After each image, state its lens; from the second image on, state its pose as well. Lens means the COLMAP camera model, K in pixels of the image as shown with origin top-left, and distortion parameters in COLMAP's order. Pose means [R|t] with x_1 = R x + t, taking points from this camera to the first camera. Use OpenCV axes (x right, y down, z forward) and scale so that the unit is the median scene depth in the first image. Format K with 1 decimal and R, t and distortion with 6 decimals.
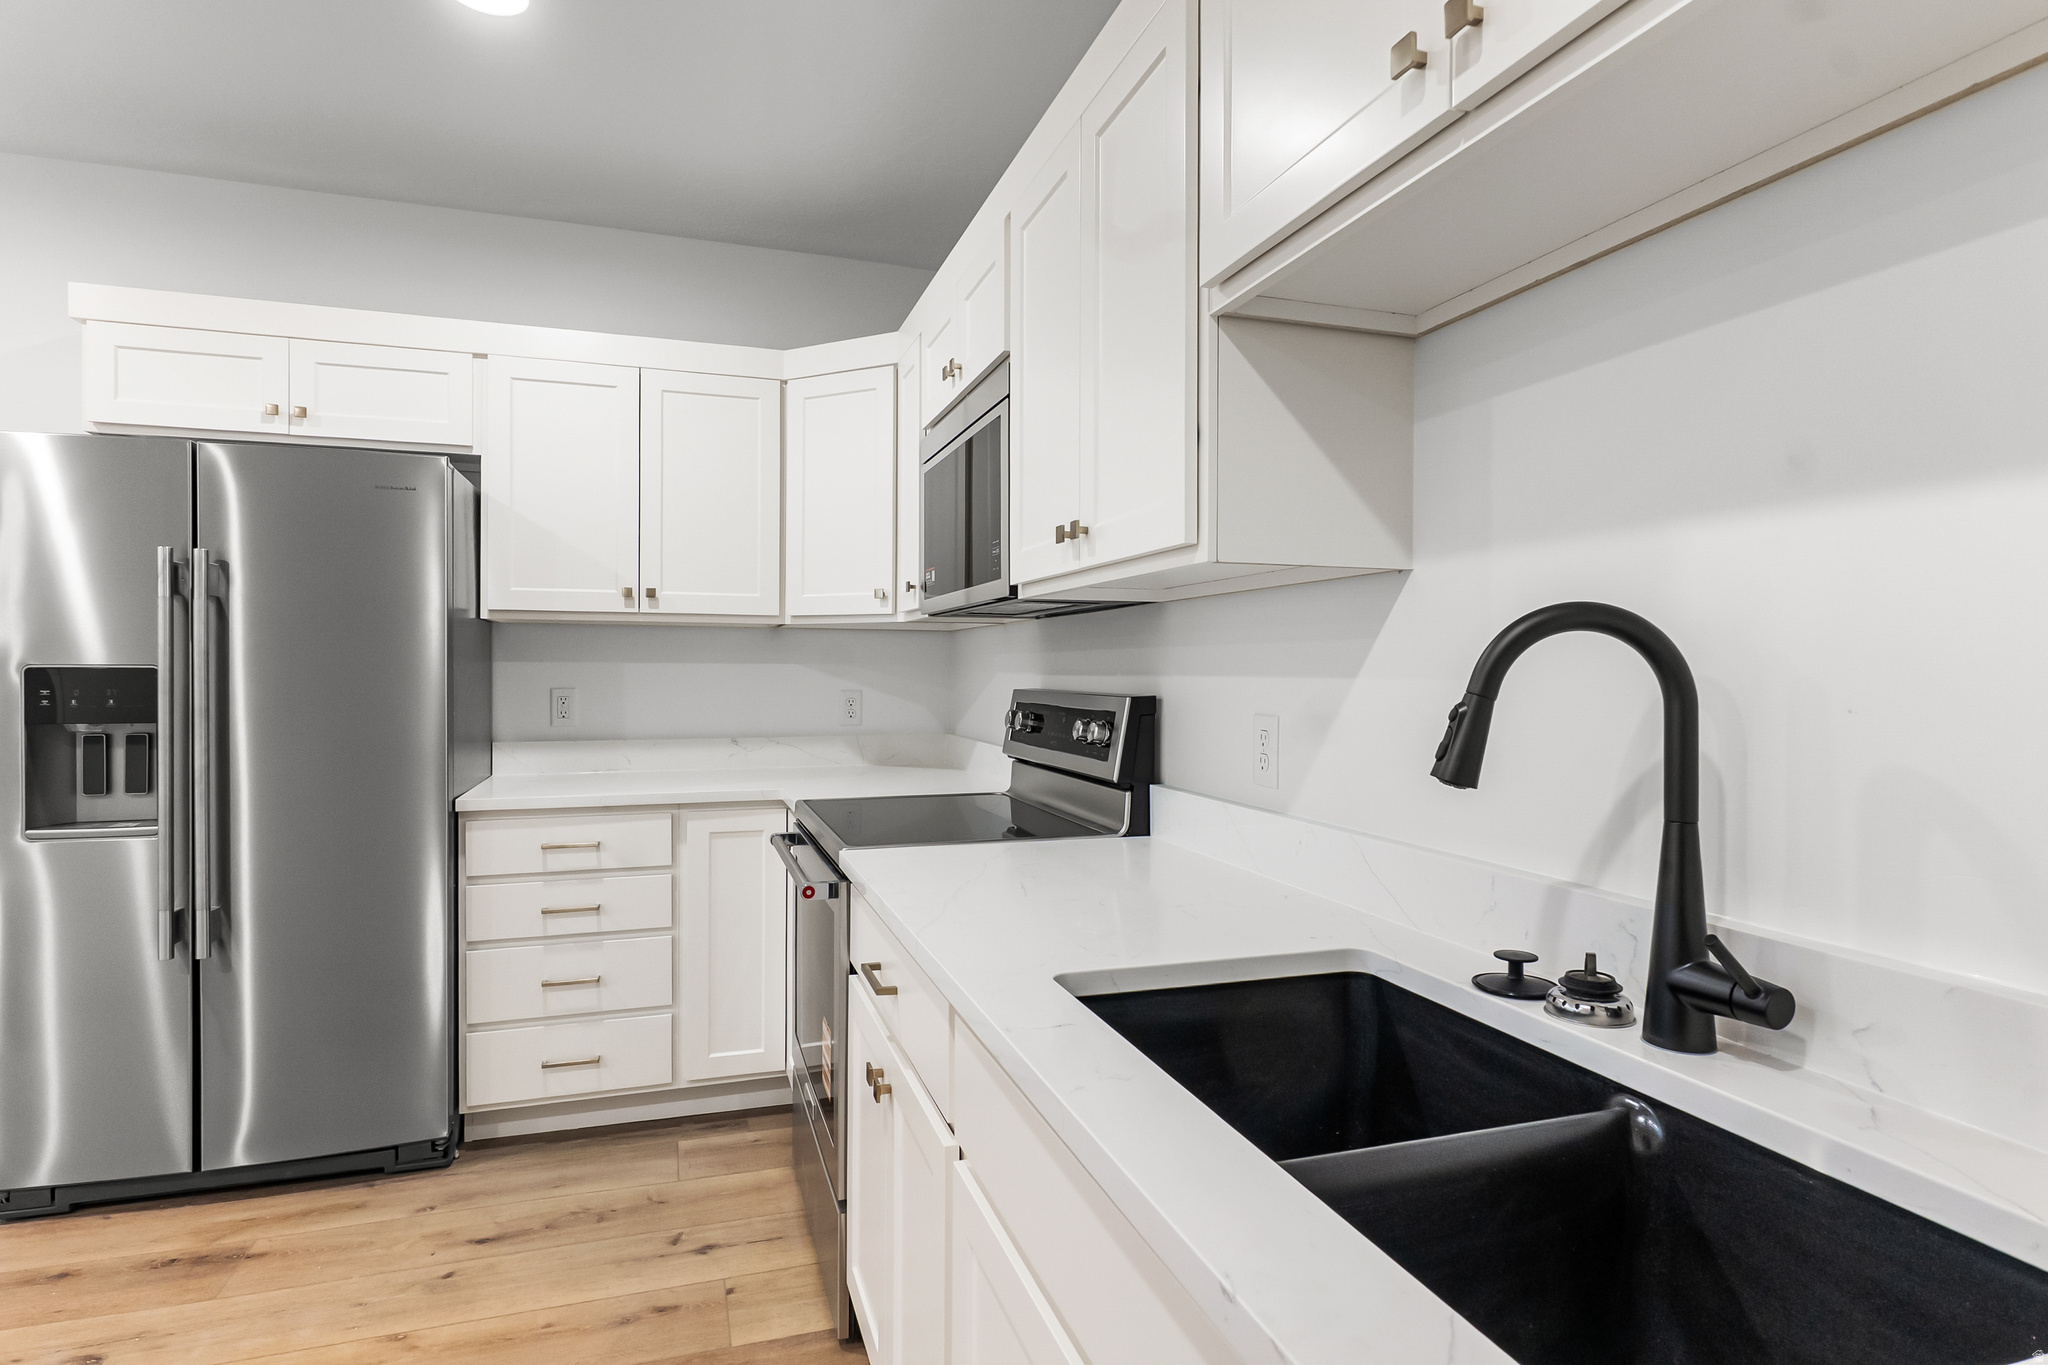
lens RADIAL K [[1074.9, 0, 1007.5], [0, 1074.9, 678.6], [0, 0, 1]] dist [-0.000607, 0.000951]
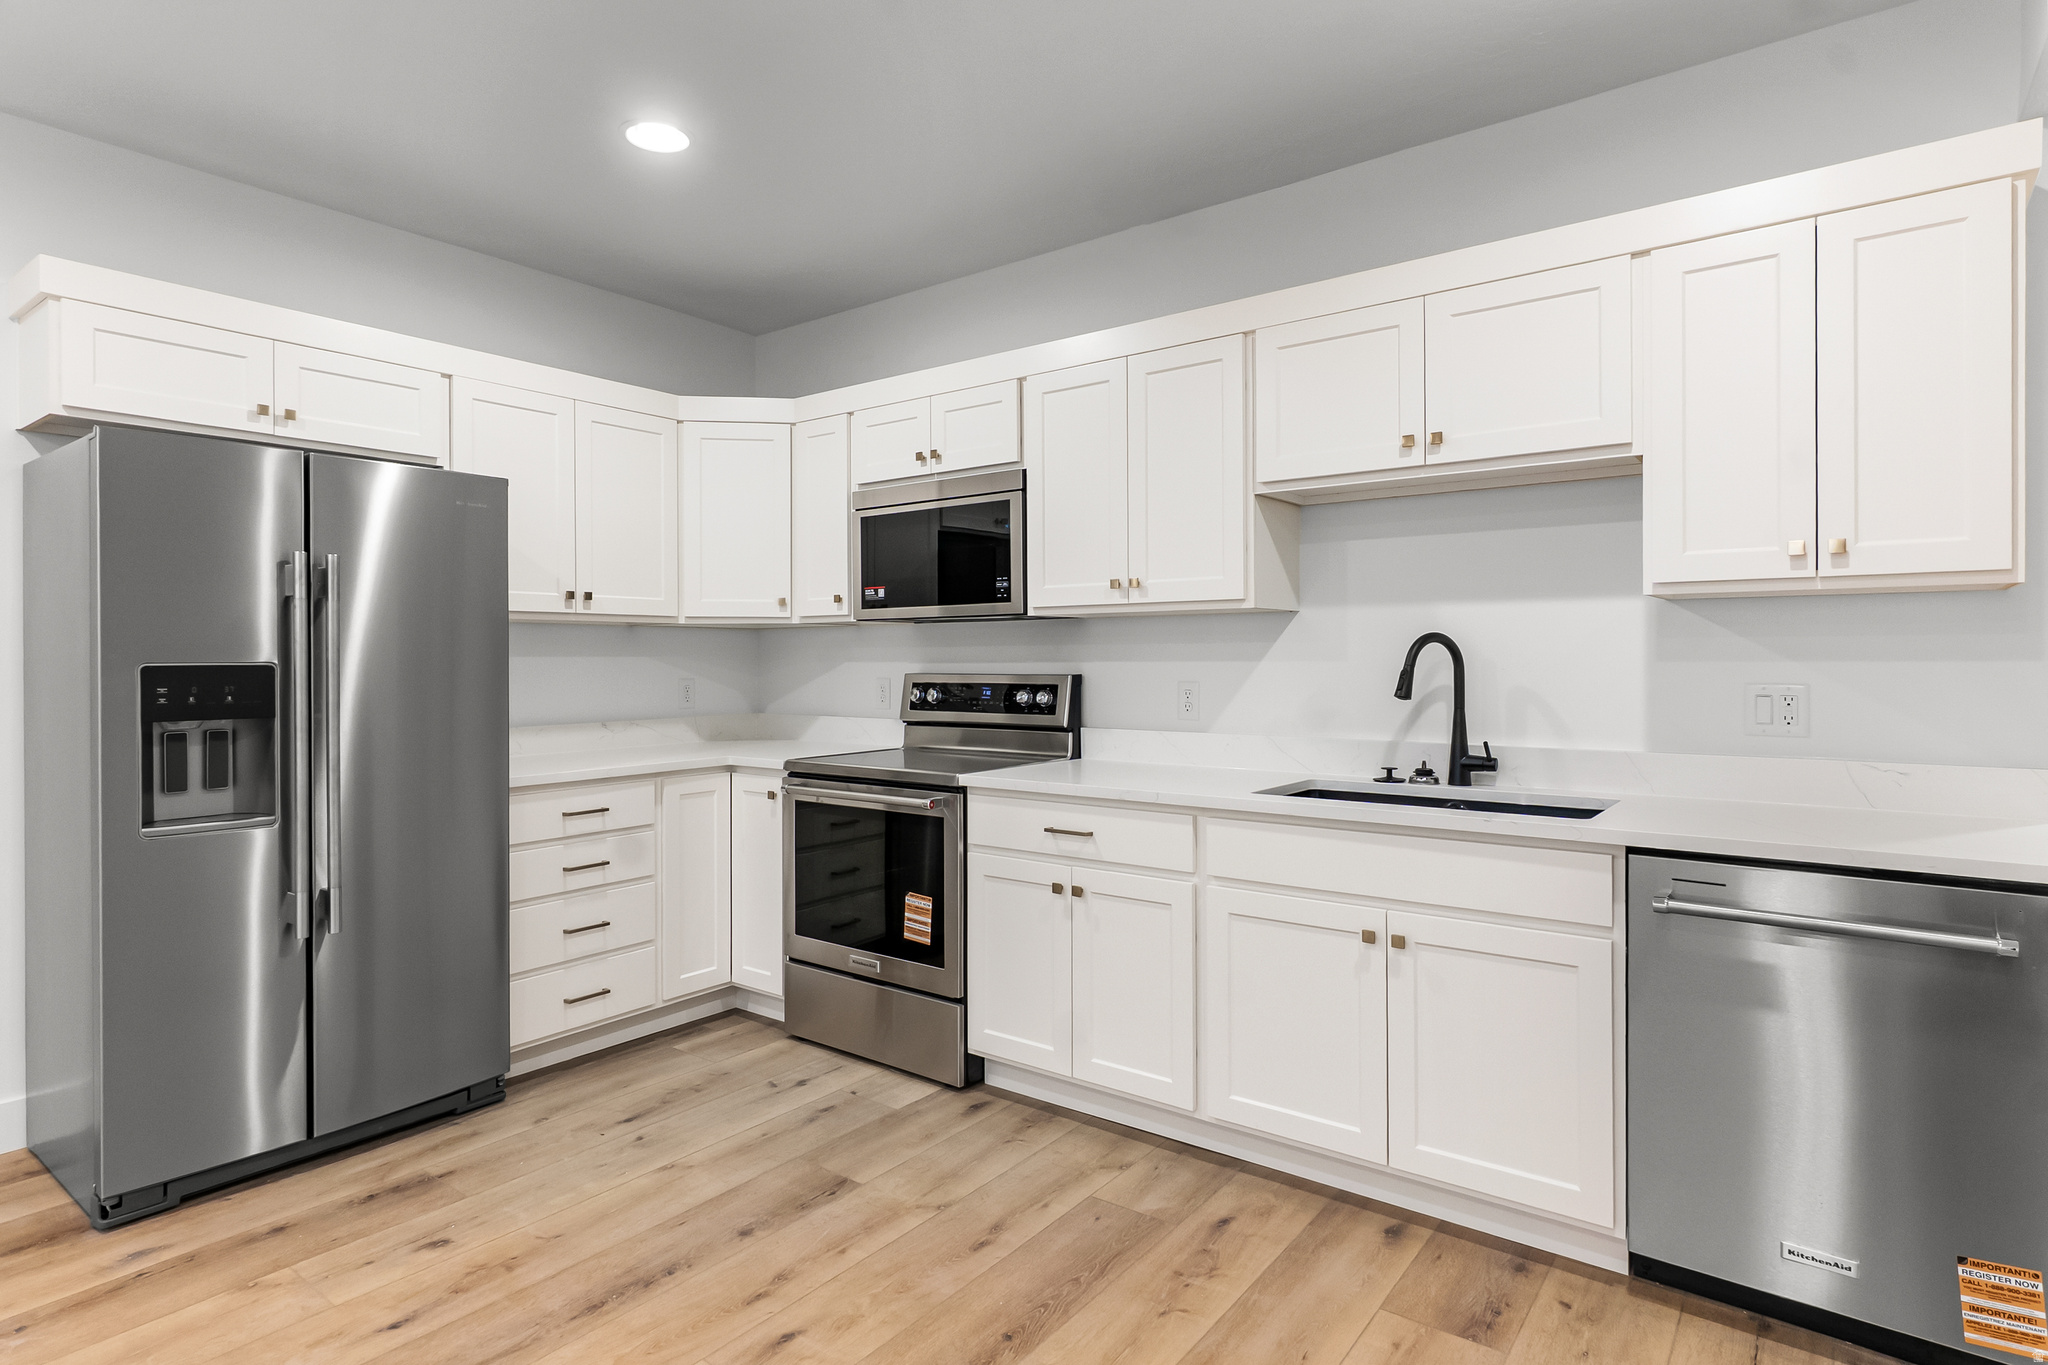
lens RADIAL K [[1087.9, 0, 1023.1], [0, 1087.9, 668.5], [0, 0, 1]] dist [-0.002645, -0.002129]
pose [[0.819327, -0.013575, 0.573166, -0.741641], [0.012996, 0.999903, 0.005104, -0.002255], [-0.573179, 0.003267, 0.819423, -0.268546]]
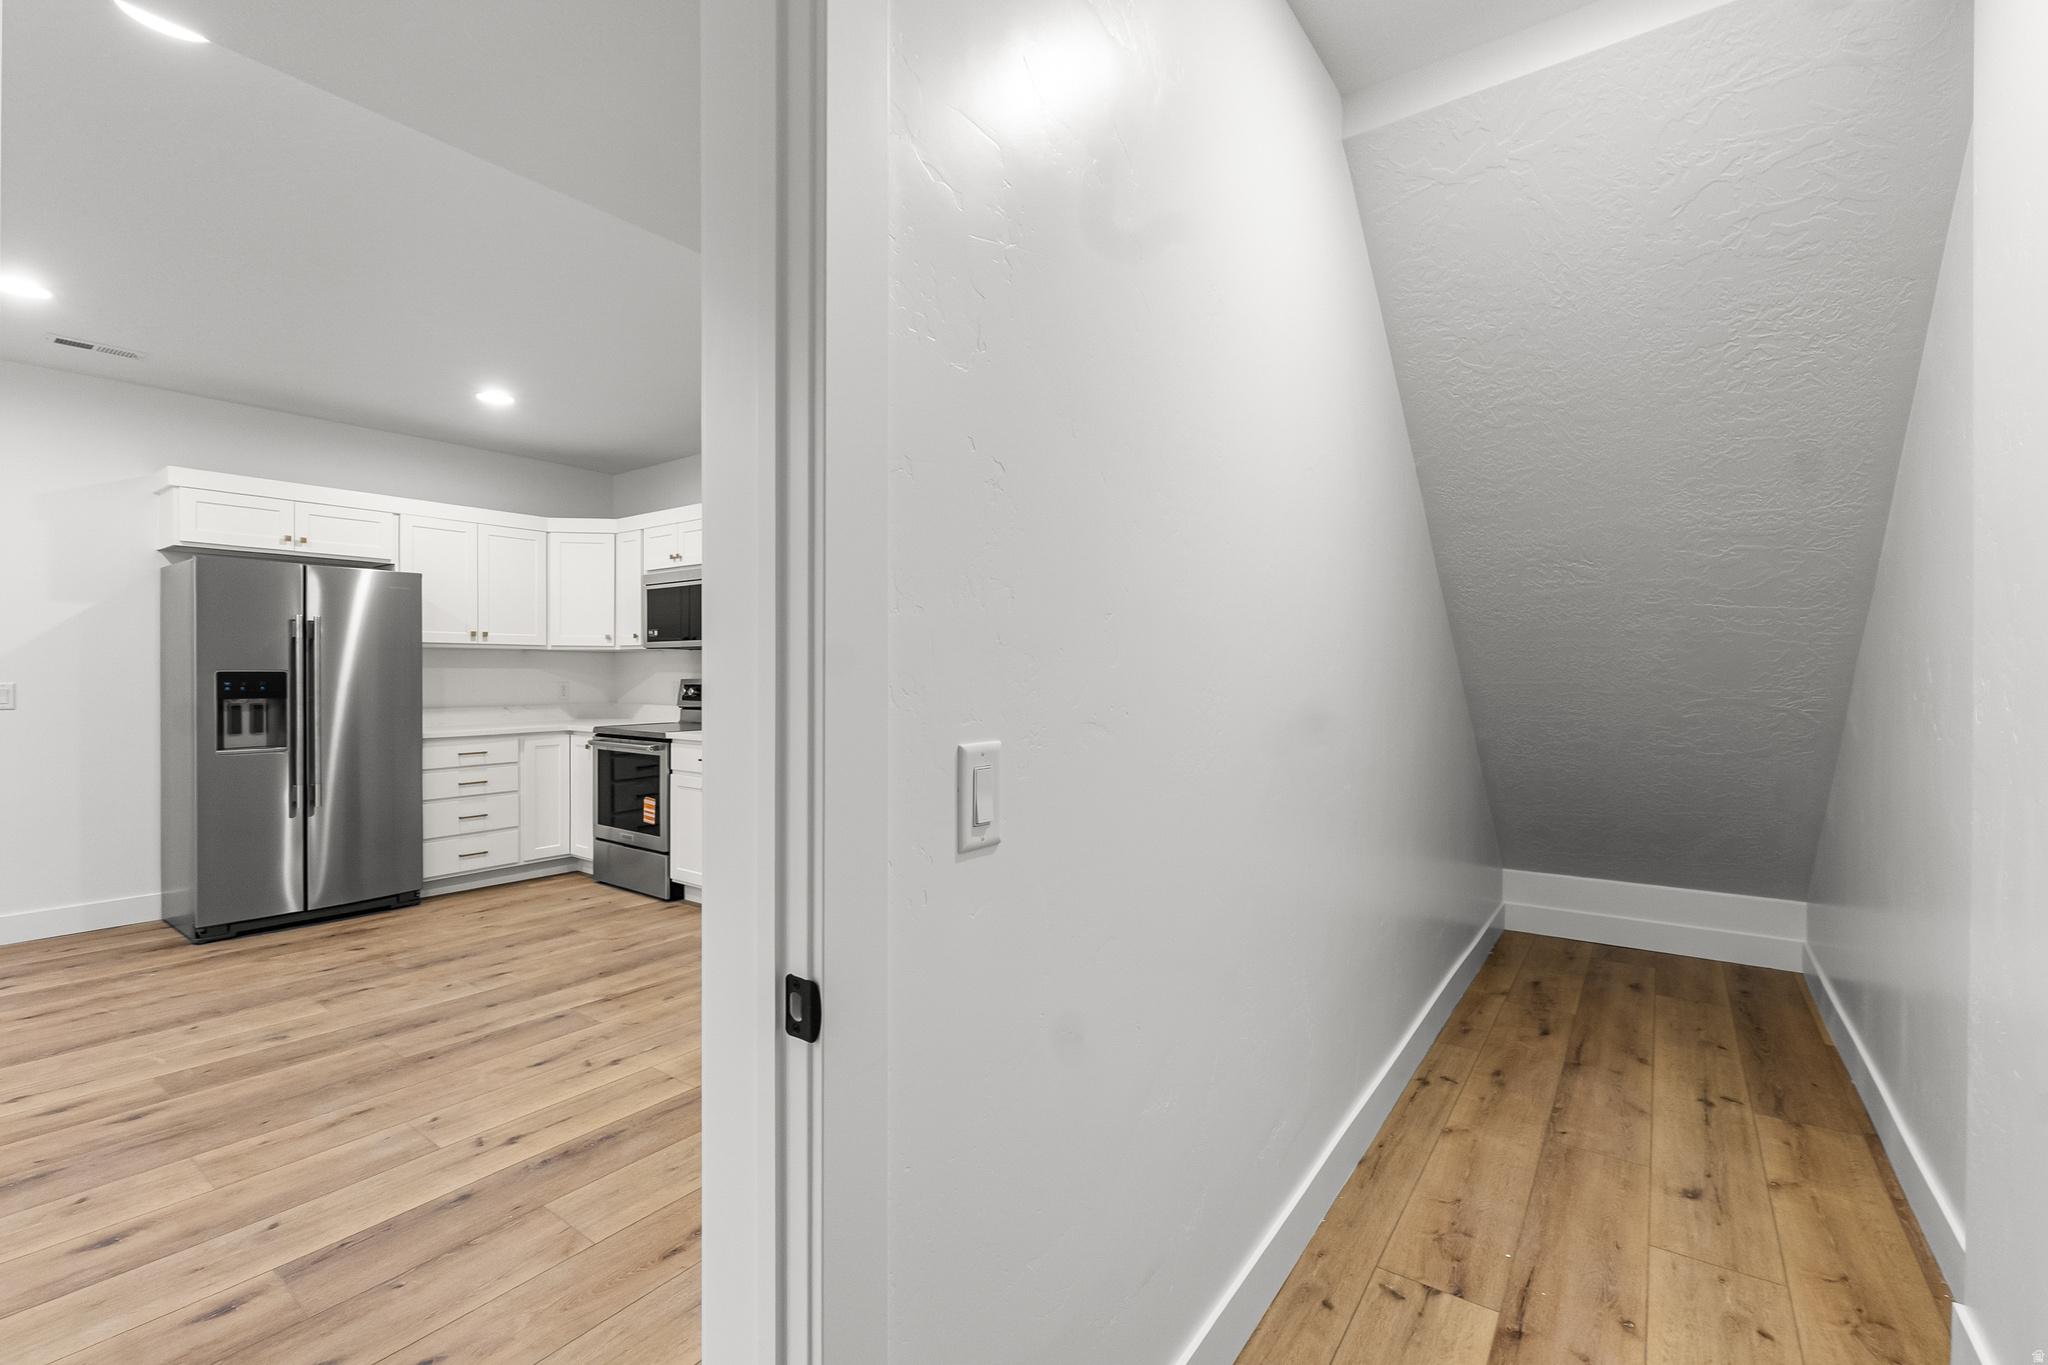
lens RADIAL K [[888.4, 0, 1024.0], [0, 888.4, 682.5], [0, 0, 1]] dist [-0.010311, 0.000412]
pose [[0.807464, -0.010536, 0.589823, -0.596587], [0.006968, 0.999941, 0.008322, 0.006434], [-0.589876, -0.002610, 0.807490, -1.158517]]
